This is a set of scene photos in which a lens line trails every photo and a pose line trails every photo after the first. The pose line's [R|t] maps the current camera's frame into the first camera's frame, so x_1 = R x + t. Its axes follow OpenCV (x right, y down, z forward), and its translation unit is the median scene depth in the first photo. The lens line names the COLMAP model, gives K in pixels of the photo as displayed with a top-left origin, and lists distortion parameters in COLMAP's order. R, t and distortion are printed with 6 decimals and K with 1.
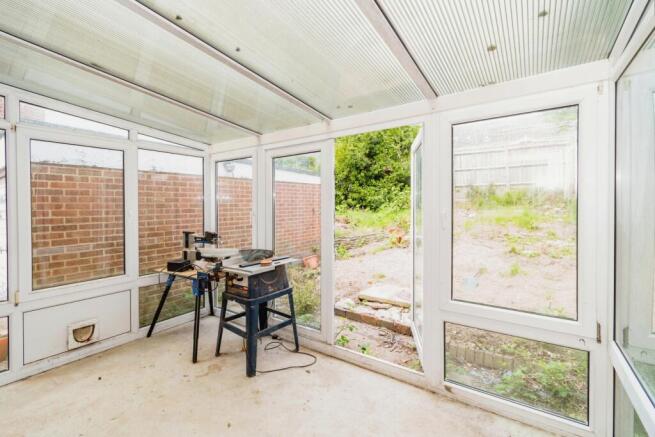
lens RADIAL K [[291.2, 0, 319.6], [0, 291.2, 218.8], [0, 0, 1]] dist [0.001114, 0.000212]
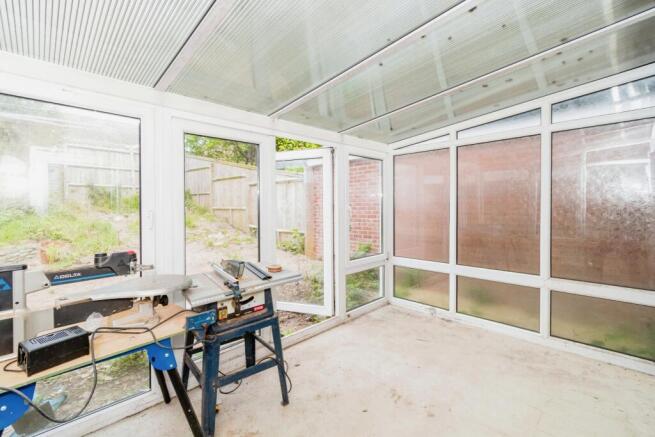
lens RADIAL K [[292.9, 0, 327.4], [0, 292.9, 209.4], [0, 0, 1]] dist [-0.001477, 0.000398]
pose [[0.156281, 0.000439, 0.987713, -0.281805], [0.048275, 0.998801, -0.008082, -0.002064], [-0.986532, 0.048945, 0.156072, 0.192955]]
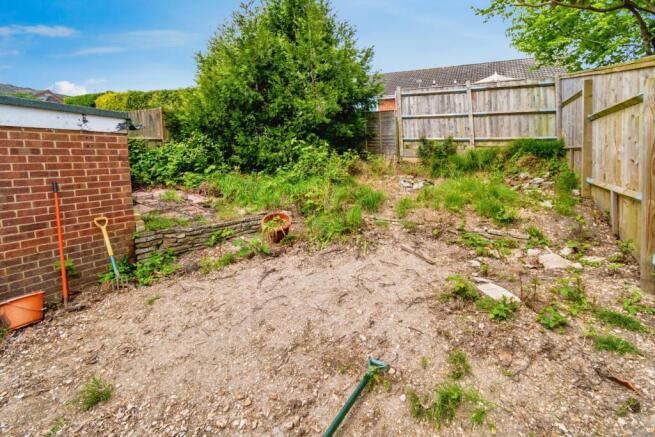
lens RADIAL K [[316.1, 0, 327.0], [0, 316.1, 153.0], [0, 0, 1]] dist [0.000047, 0.000080]
pose [[0.993487, 0.025581, 0.111035, 0.239951], [-0.019824, 0.998416, -0.052647, -0.044073], [-0.112206, 0.050102, 0.992421, 0.318878]]
